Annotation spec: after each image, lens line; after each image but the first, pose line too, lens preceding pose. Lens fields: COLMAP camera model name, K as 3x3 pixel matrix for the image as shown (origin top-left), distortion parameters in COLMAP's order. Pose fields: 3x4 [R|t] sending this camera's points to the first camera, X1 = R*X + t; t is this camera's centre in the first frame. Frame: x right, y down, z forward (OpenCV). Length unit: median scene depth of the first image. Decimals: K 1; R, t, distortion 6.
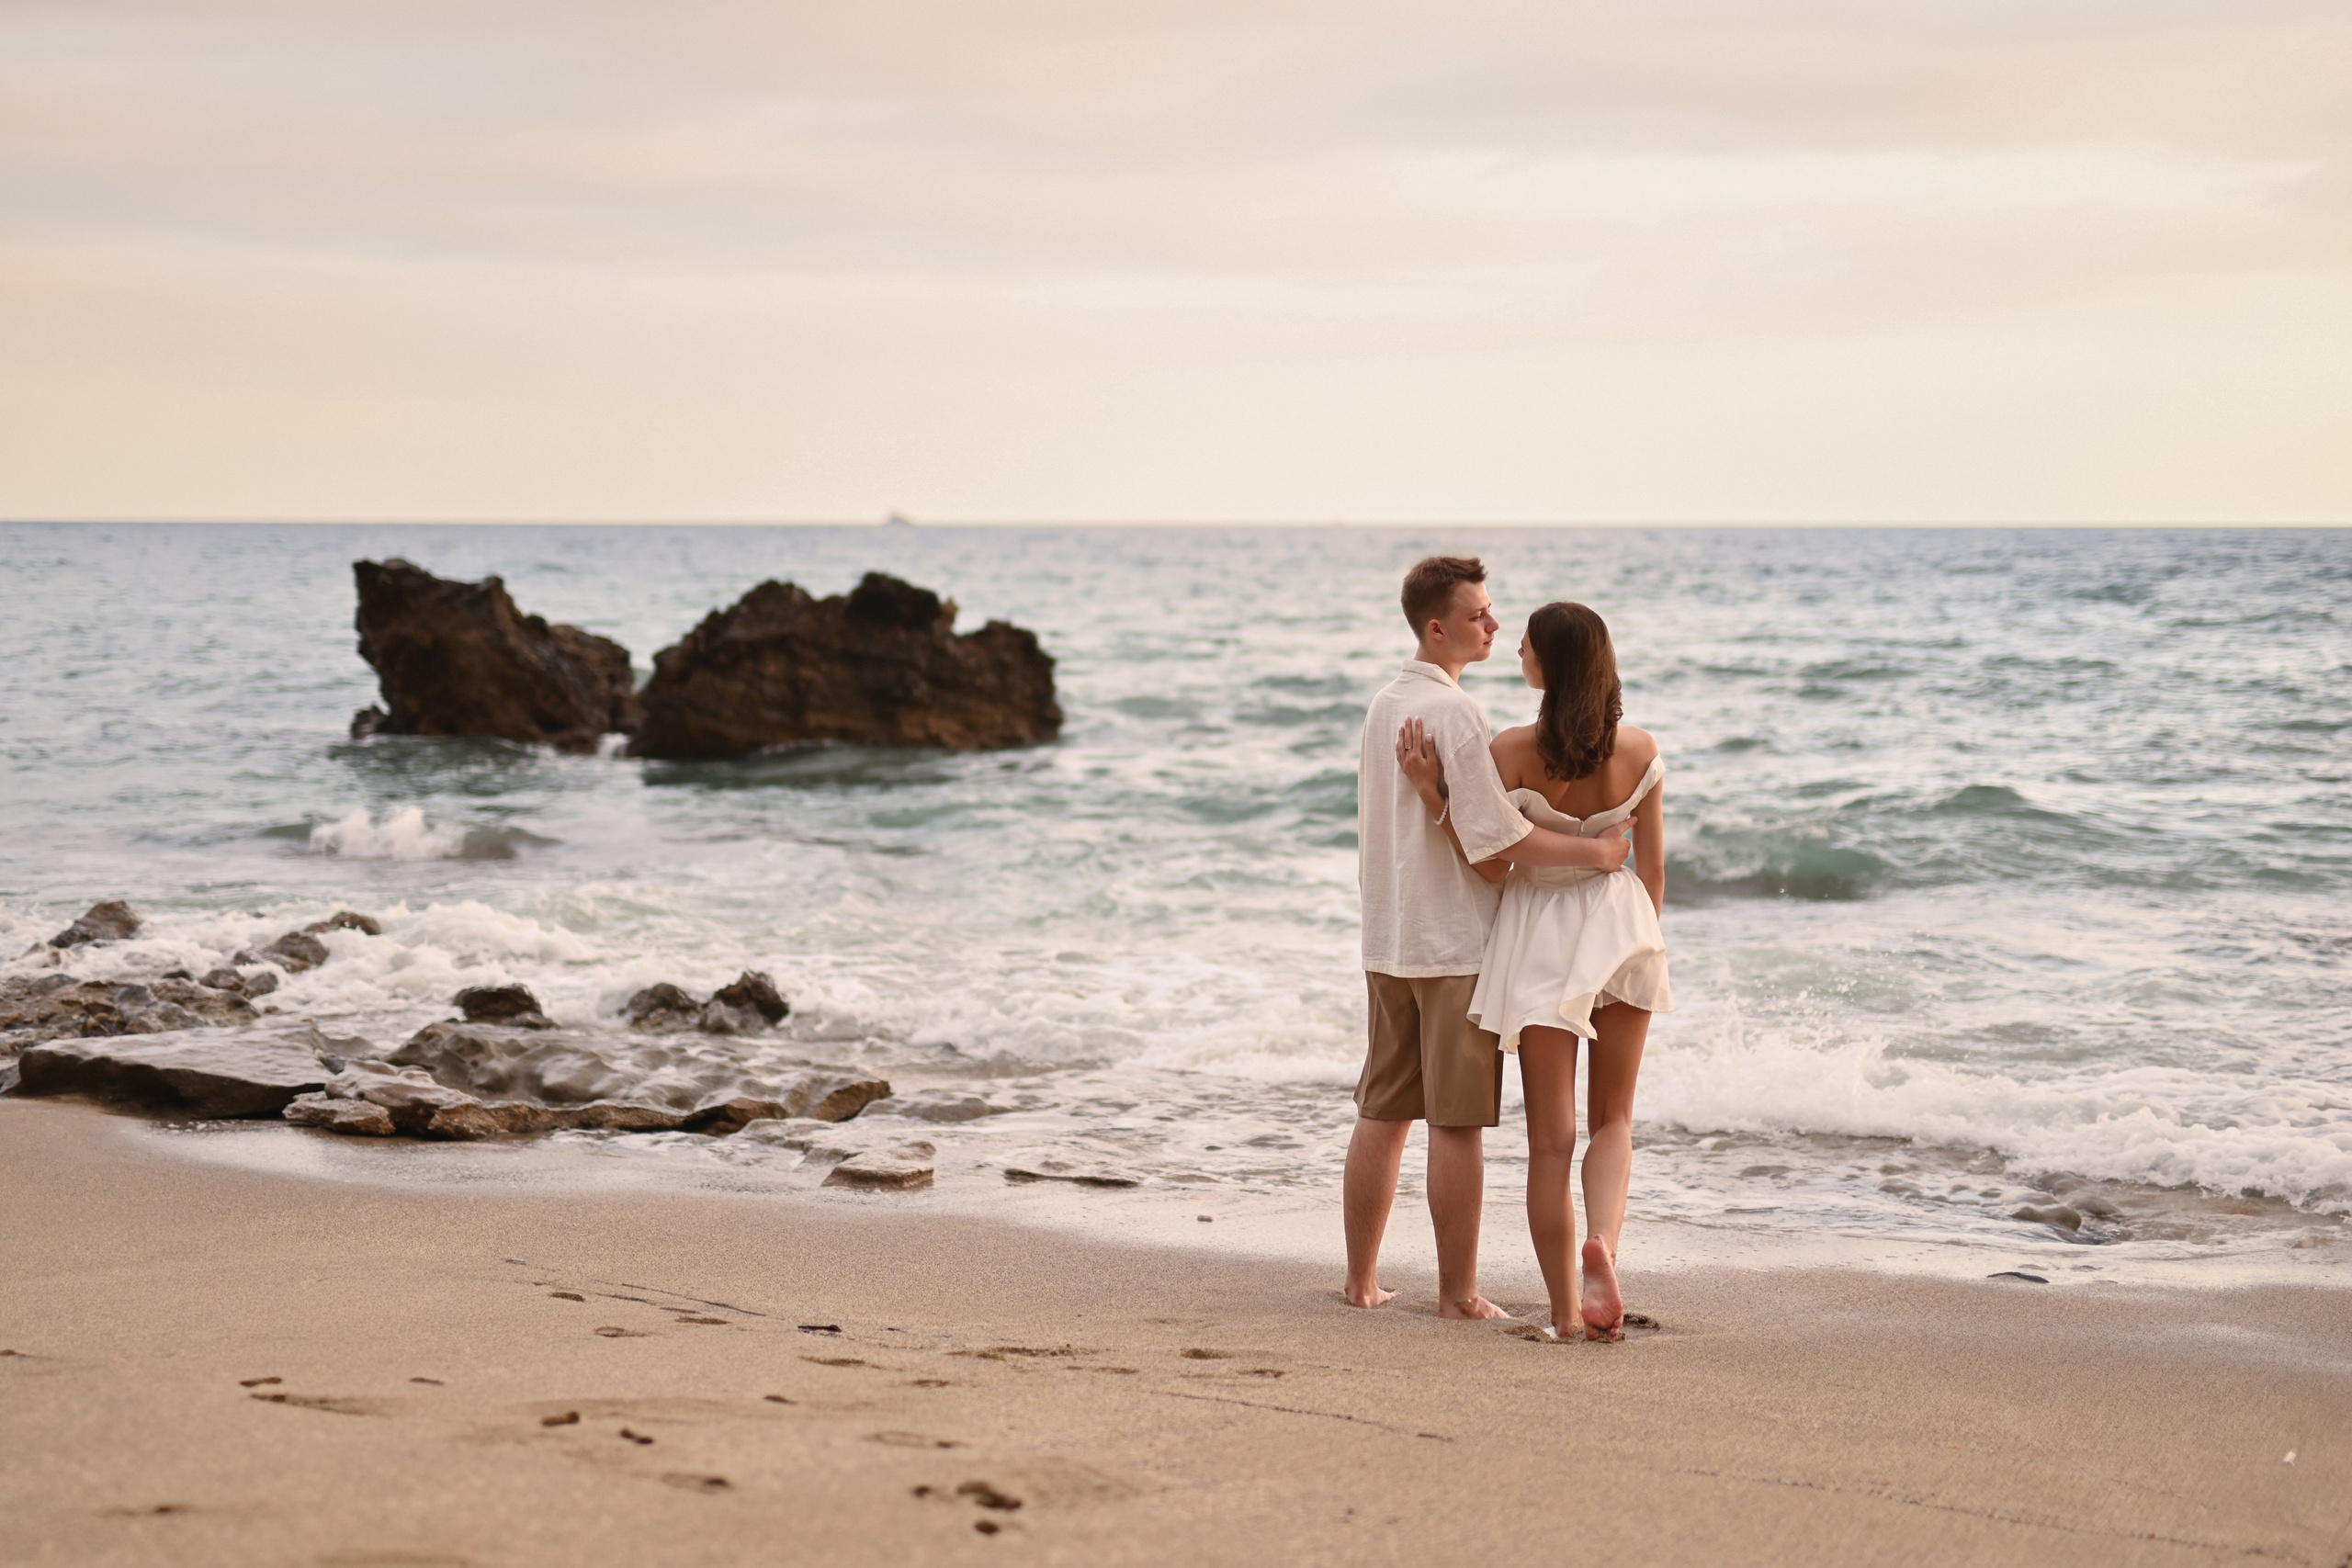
lens RADIAL K [[3386.0, 0, 1175.8], [0, 3386.0, 785.2], [0, 0, 1]] dist [0.052082, 0.000000]
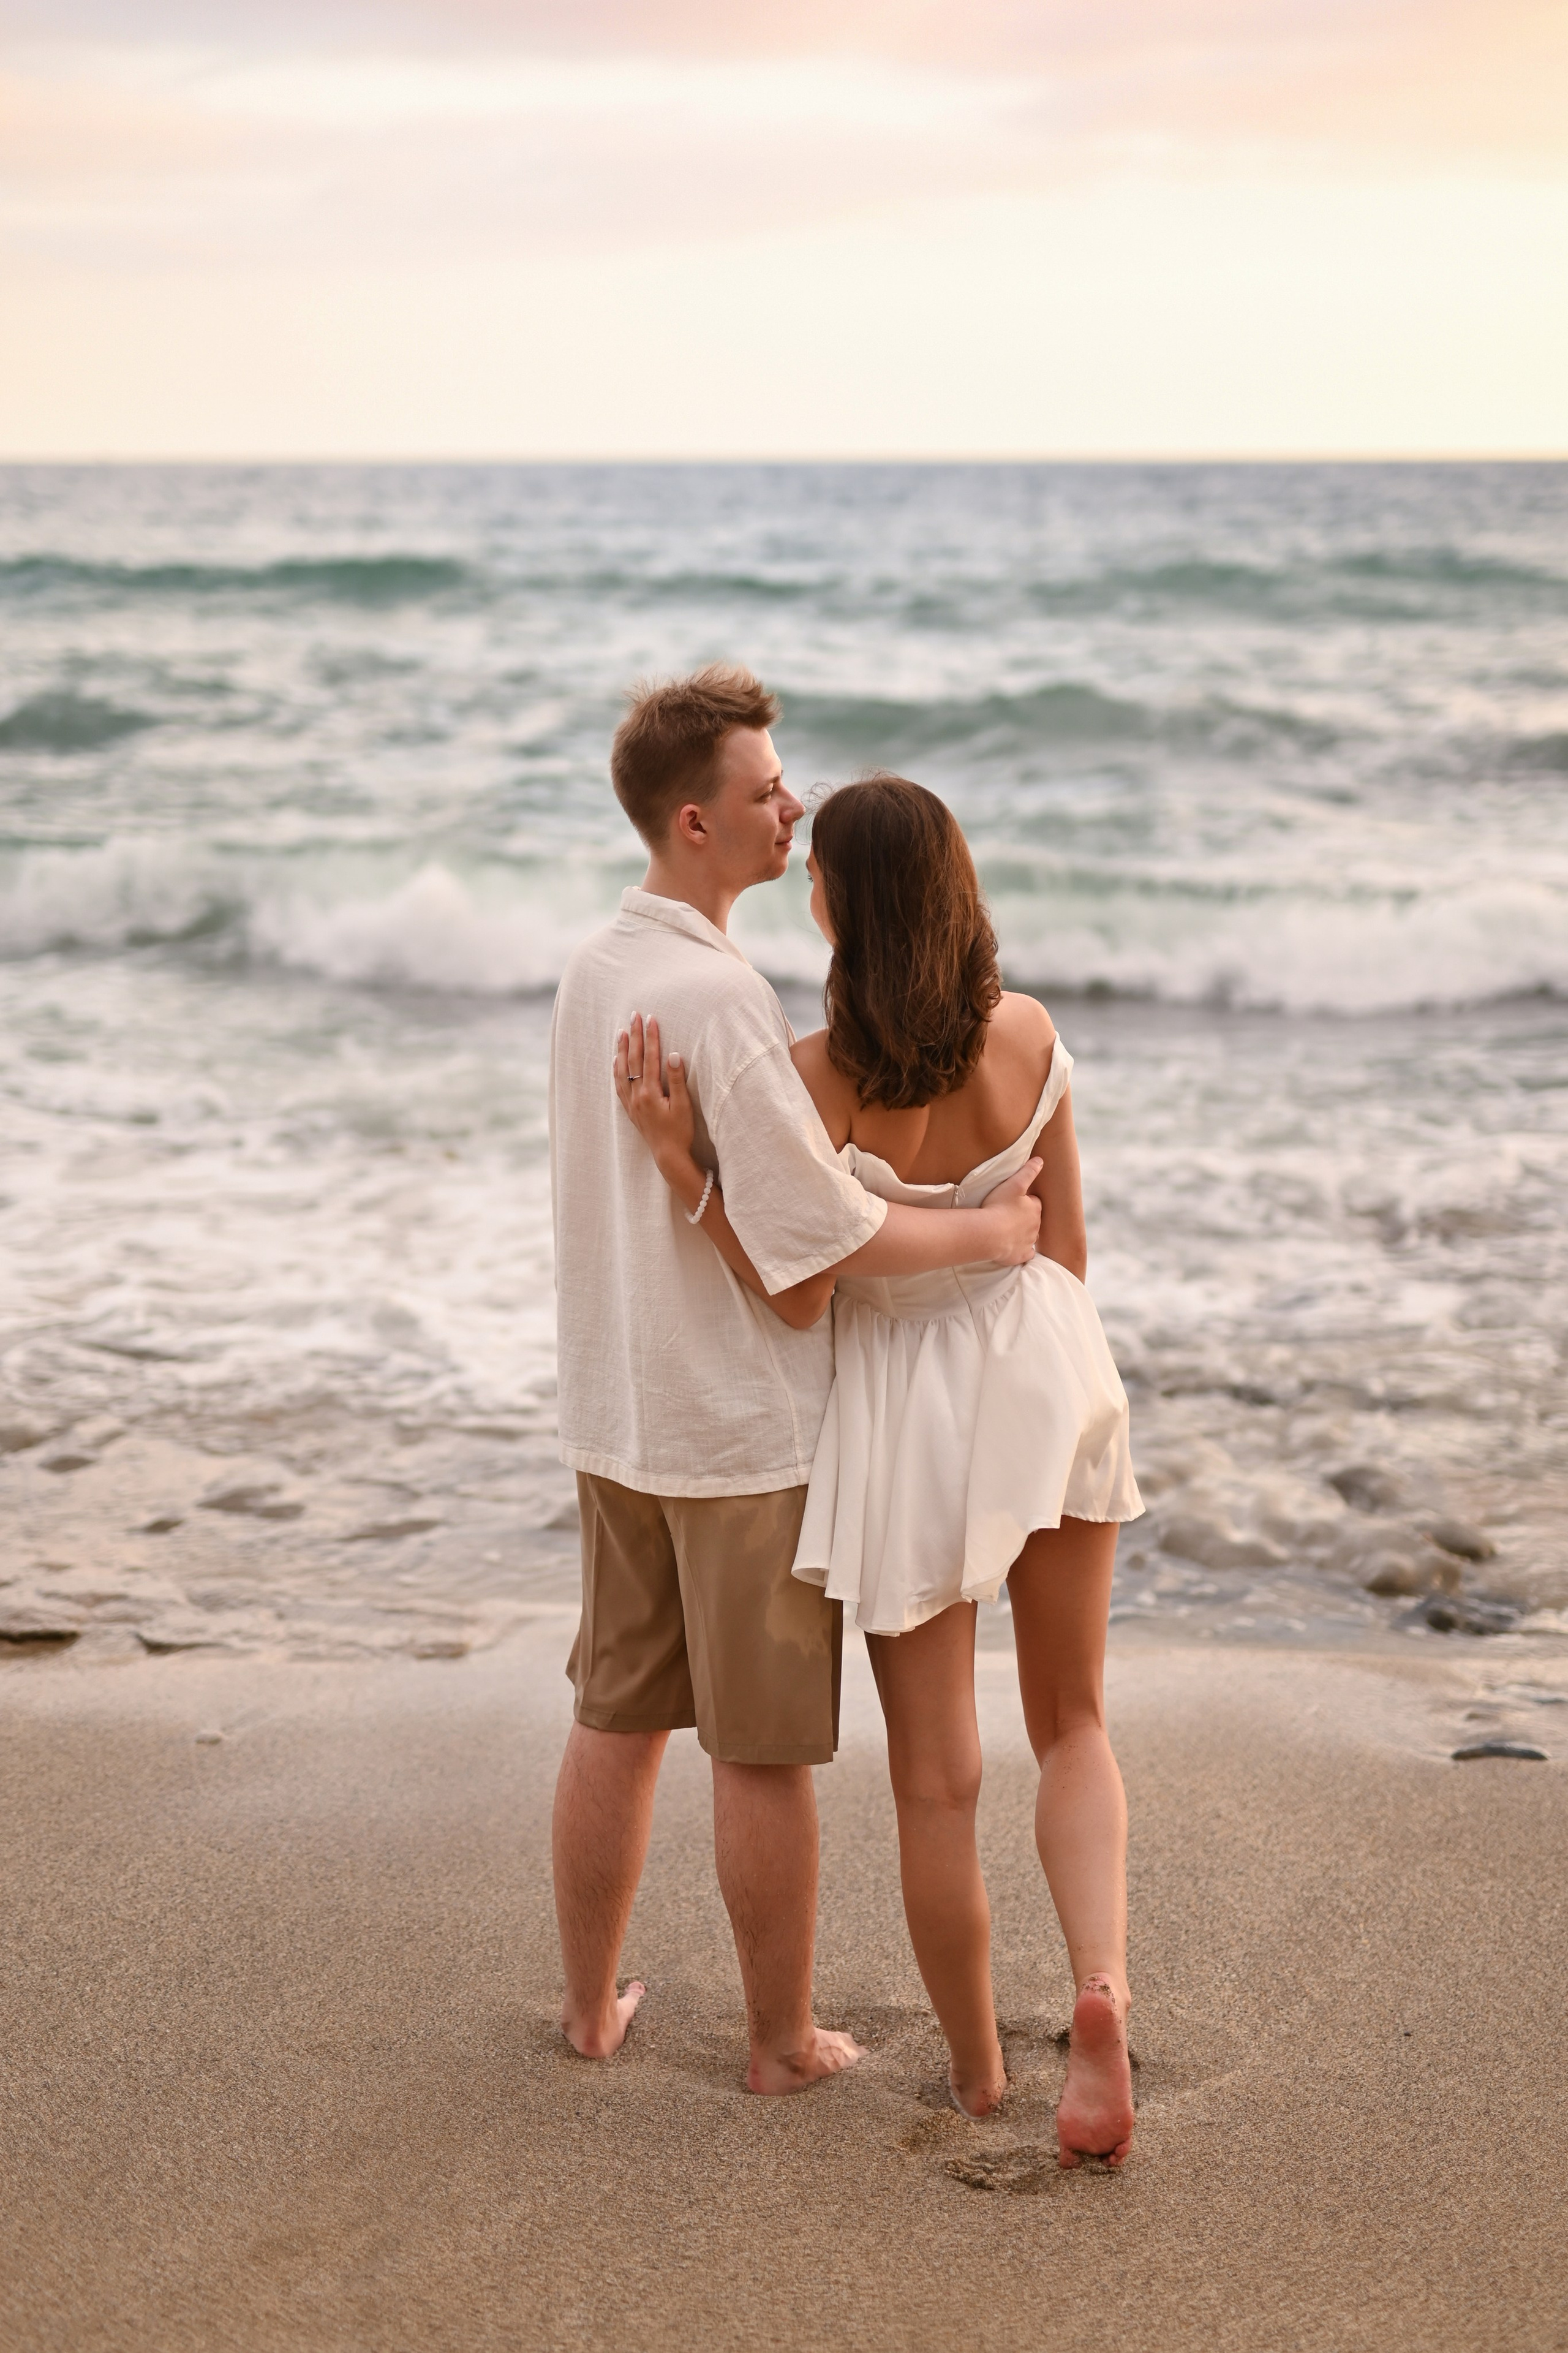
lens RADIAL K [[3387.5, 0, 786.5], [0, 3387.5, 1177.0], [0, 0, 1]] dist [0.052082, 0.000000]
pose [[0.990359, -0.067237, 0.121111, 0.027861], [0.060868, 0.996599, 0.055542, -0.020955], [-0.124434, -0.047634, 0.991084, 0.470456]]
